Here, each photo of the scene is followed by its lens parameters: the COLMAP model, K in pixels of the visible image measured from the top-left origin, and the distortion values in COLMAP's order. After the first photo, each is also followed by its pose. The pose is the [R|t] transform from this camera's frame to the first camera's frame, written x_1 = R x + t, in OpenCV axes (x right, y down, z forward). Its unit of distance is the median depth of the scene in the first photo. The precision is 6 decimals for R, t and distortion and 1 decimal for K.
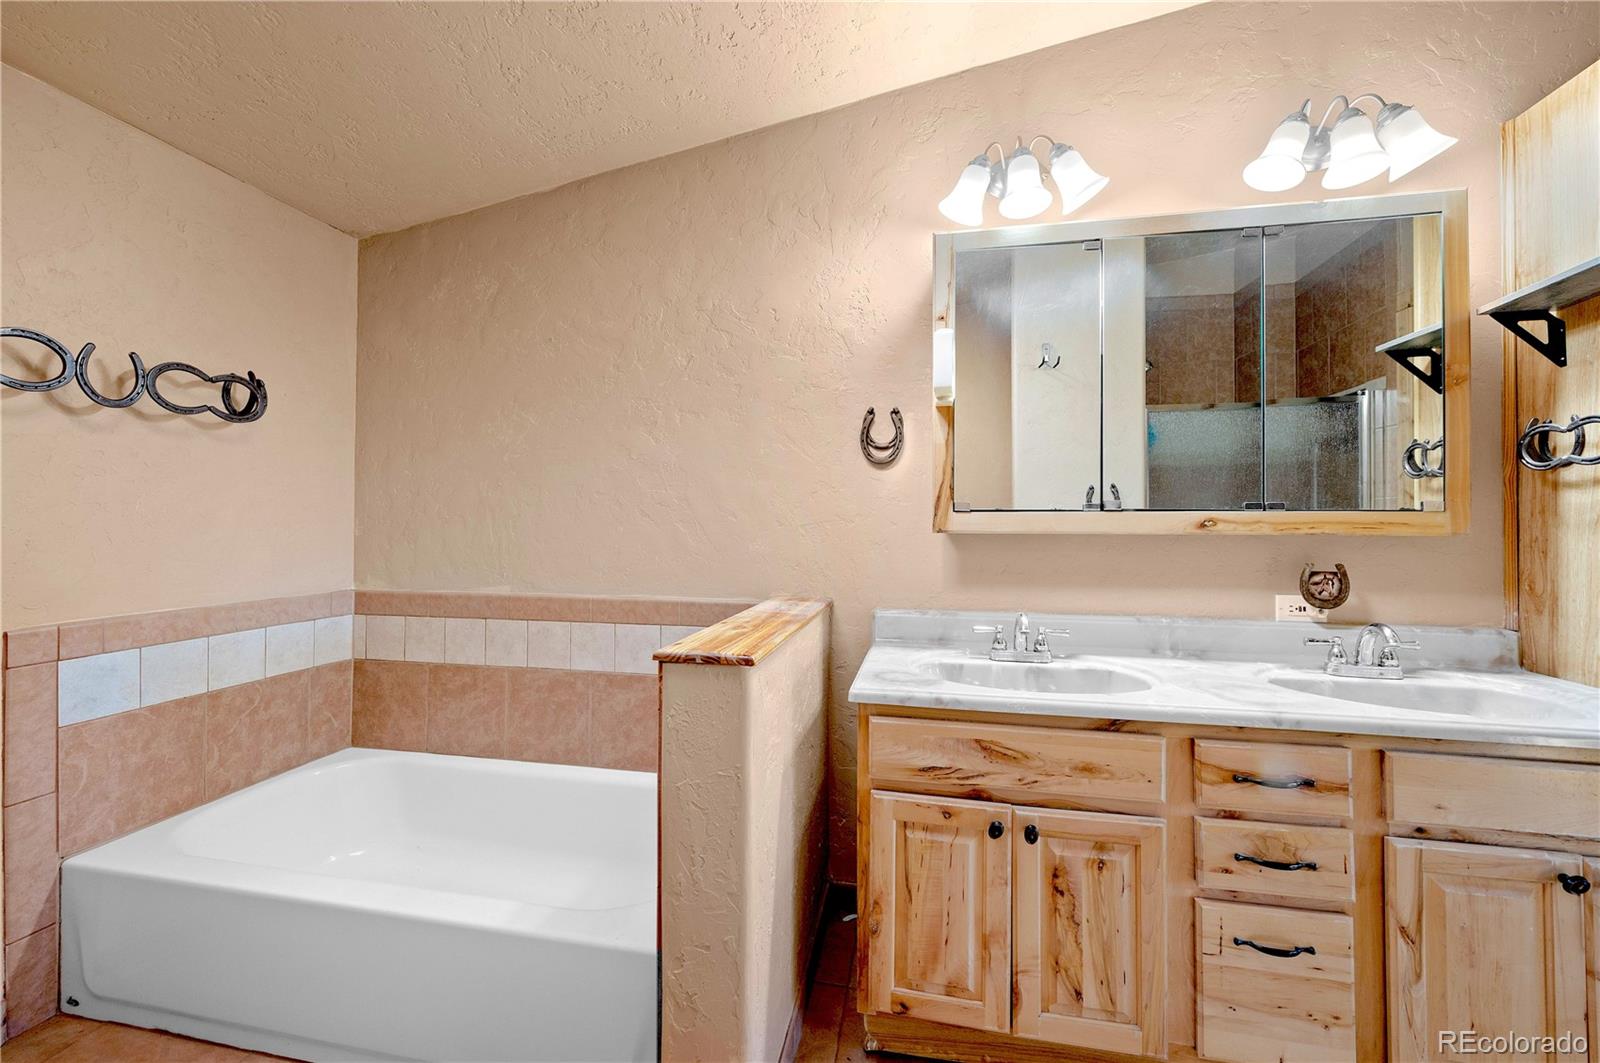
lens RADIAL K [[630.1, 0, 803.4], [0, 630.1, 518.4], [0, 0, 1]] dist [-0.001847, -0.000361]
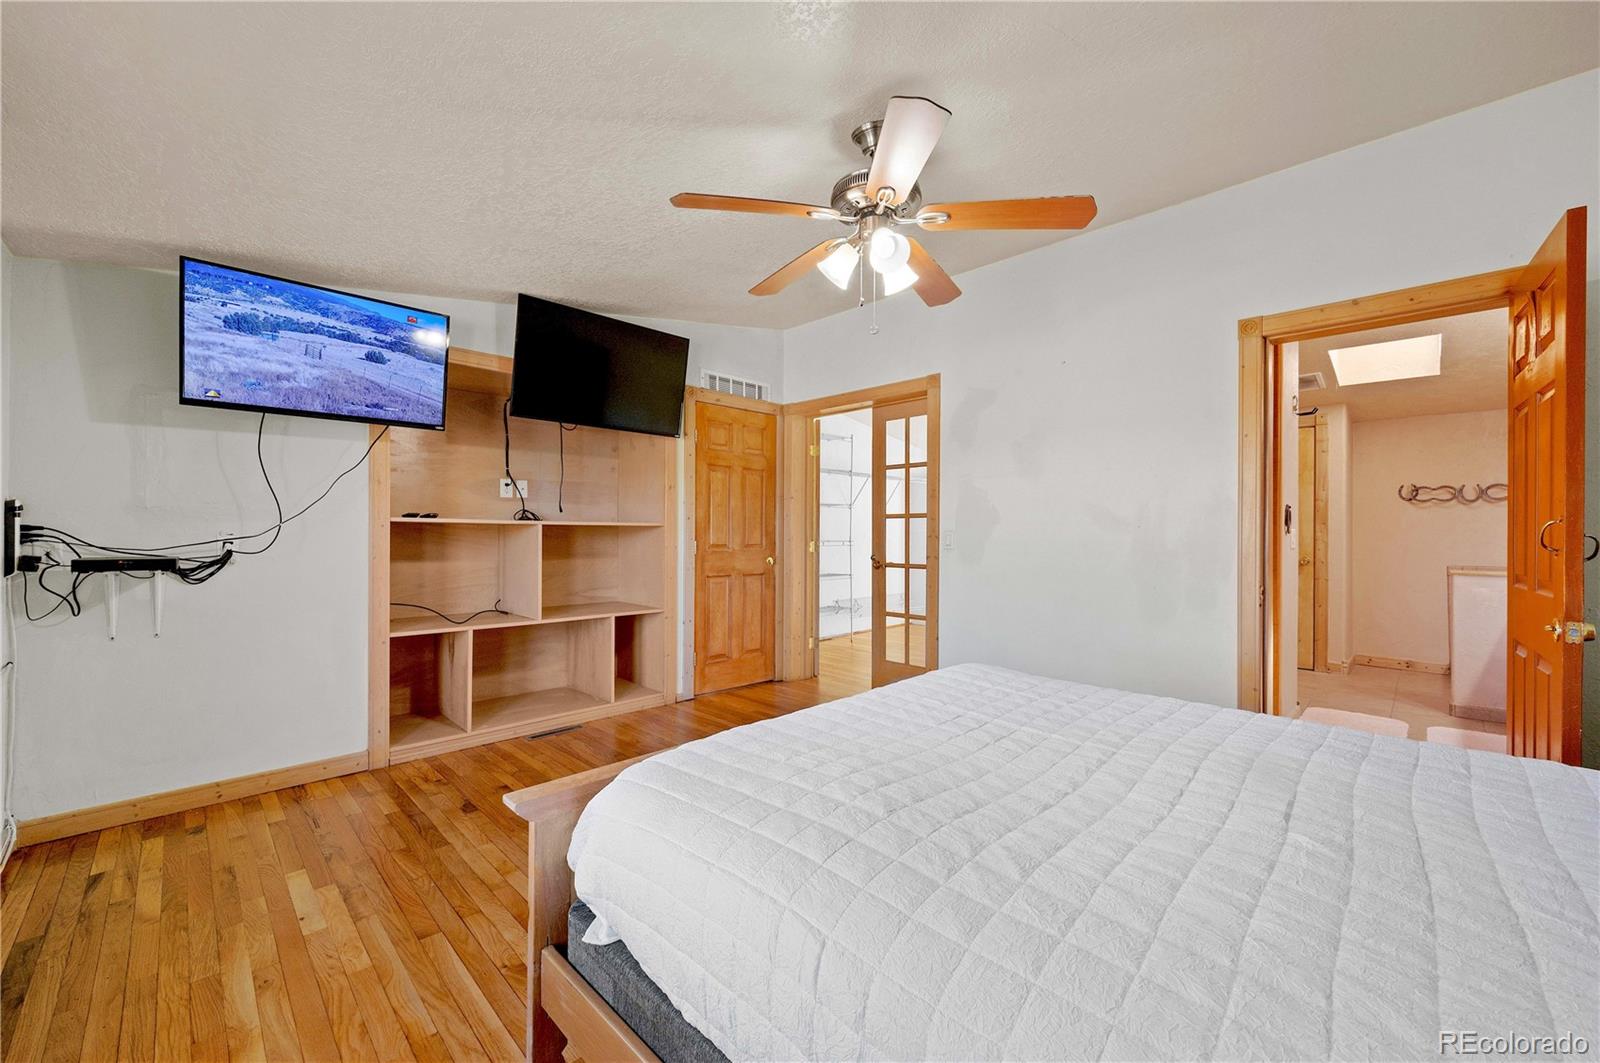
lens RADIAL K [[630.1, 0, 785.7], [0, 630.1, 530.1], [0, 0, 1]] dist [-0.001847, -0.000361]
pose [[-0.563500, -0.007201, -0.826085, 3.607747], [0.007448, 0.999877, -0.013797, -0.009323], [0.826083, -0.013927, -0.563377, -0.136118]]
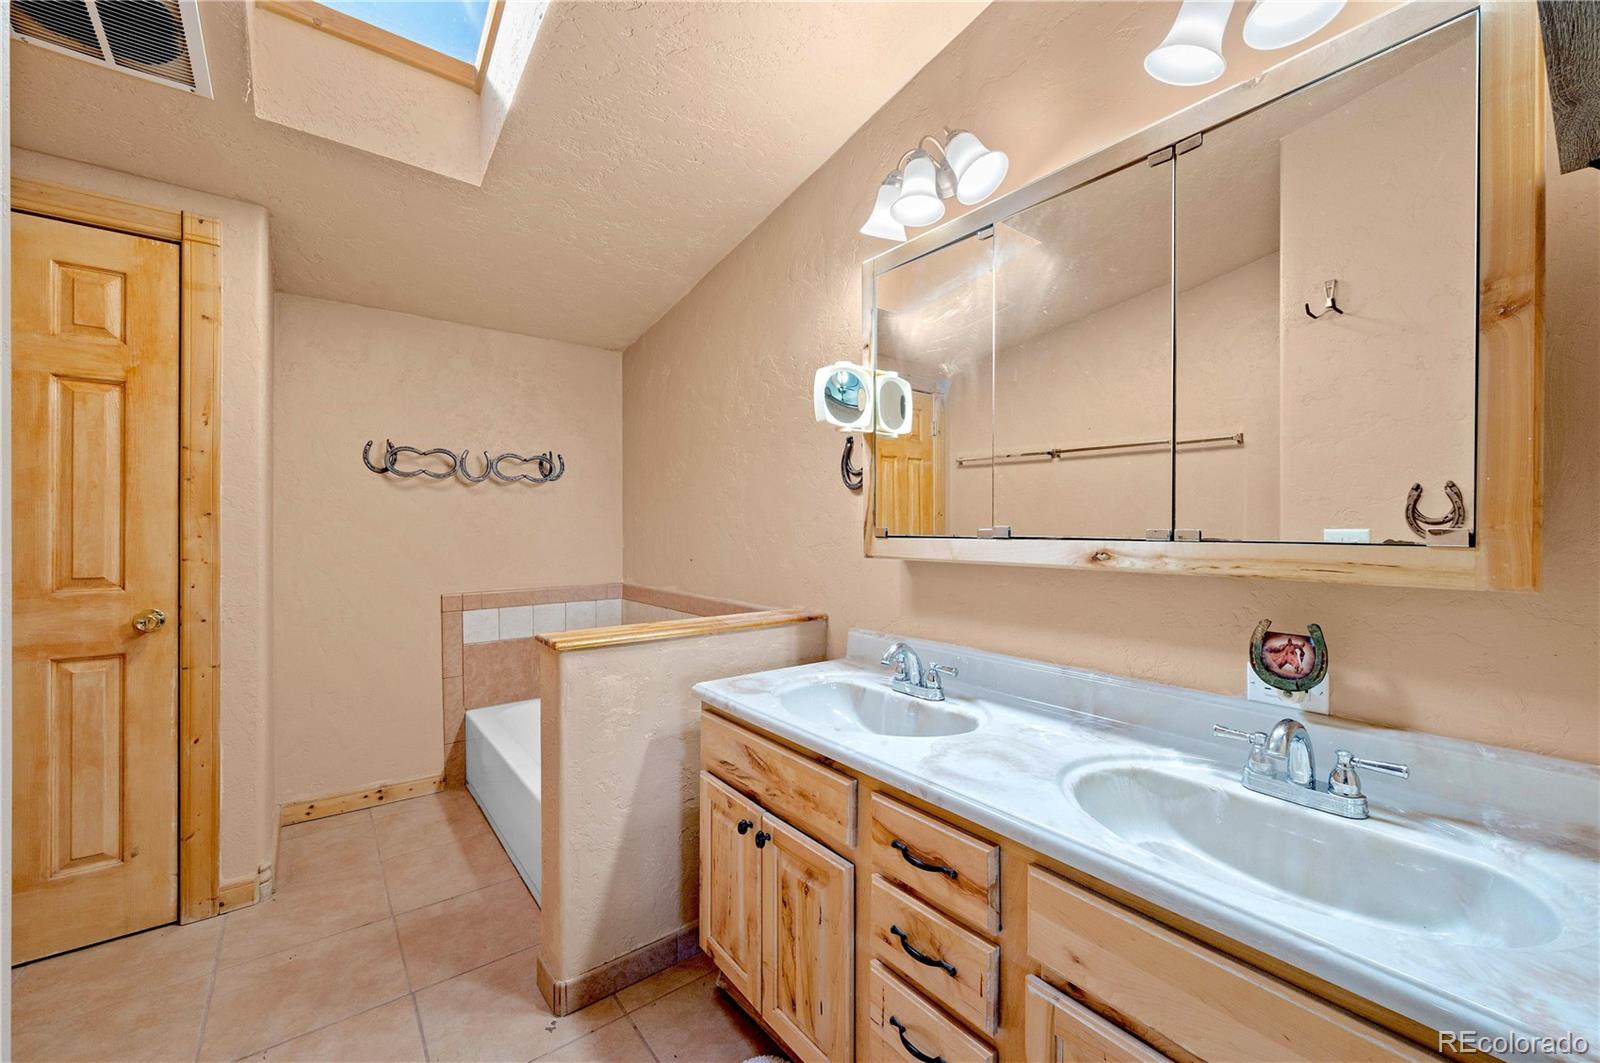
lens RADIAL K [[630.1, 0, 799.5], [0, 630.1, 531.2], [0, 0, 1]] dist [-0.001847, -0.000361]
pose [[0.758389, -0.001257, -0.651801, 0.874921], [0.011718, 0.999863, 0.011706, -0.036780], [0.651697, -0.016516, 0.758300, 0.170267]]
